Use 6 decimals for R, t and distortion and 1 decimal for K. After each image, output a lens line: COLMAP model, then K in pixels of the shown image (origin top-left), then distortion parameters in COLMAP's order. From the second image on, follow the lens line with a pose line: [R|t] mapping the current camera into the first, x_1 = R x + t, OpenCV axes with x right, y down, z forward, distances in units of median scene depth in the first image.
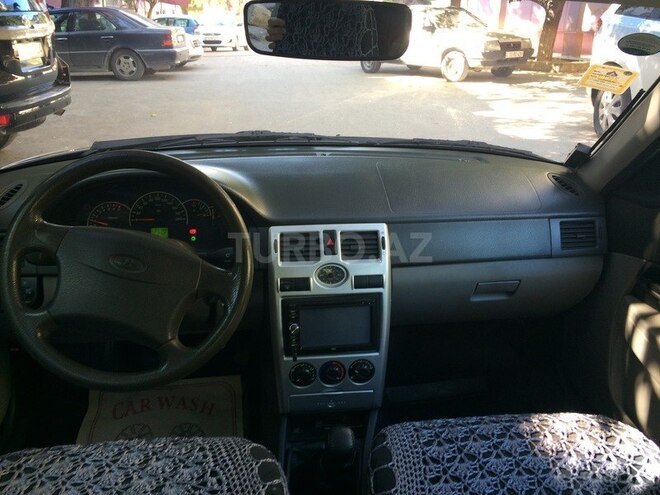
lens RADIAL K [[566.4, 0, 327.5], [0, 566.4, 247.8], [0, 0, 1]] dist [0.085943, -0.126762]
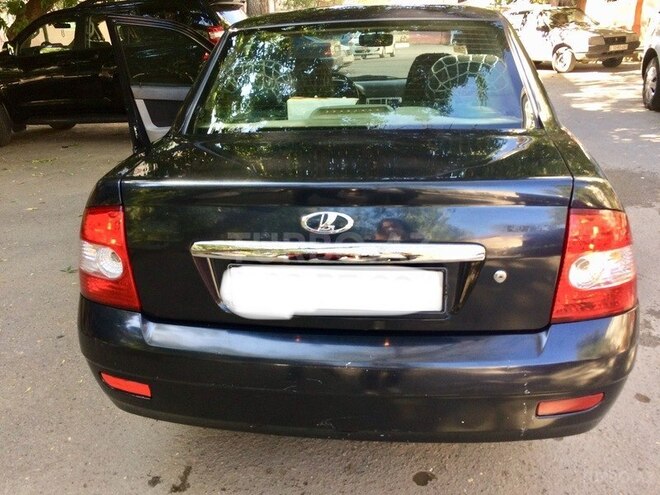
lens RADIAL K [[566.4, 0, 327.5], [0, 566.4, 247.8], [0, 0, 1]] dist [0.085943, -0.126762]
pose [[0.968305, 0.037153, -0.246993, 0.058805], [-0.040094, 0.999172, -0.006887, 0.095519], [0.246533, 0.016572, 0.968993, -0.253378]]
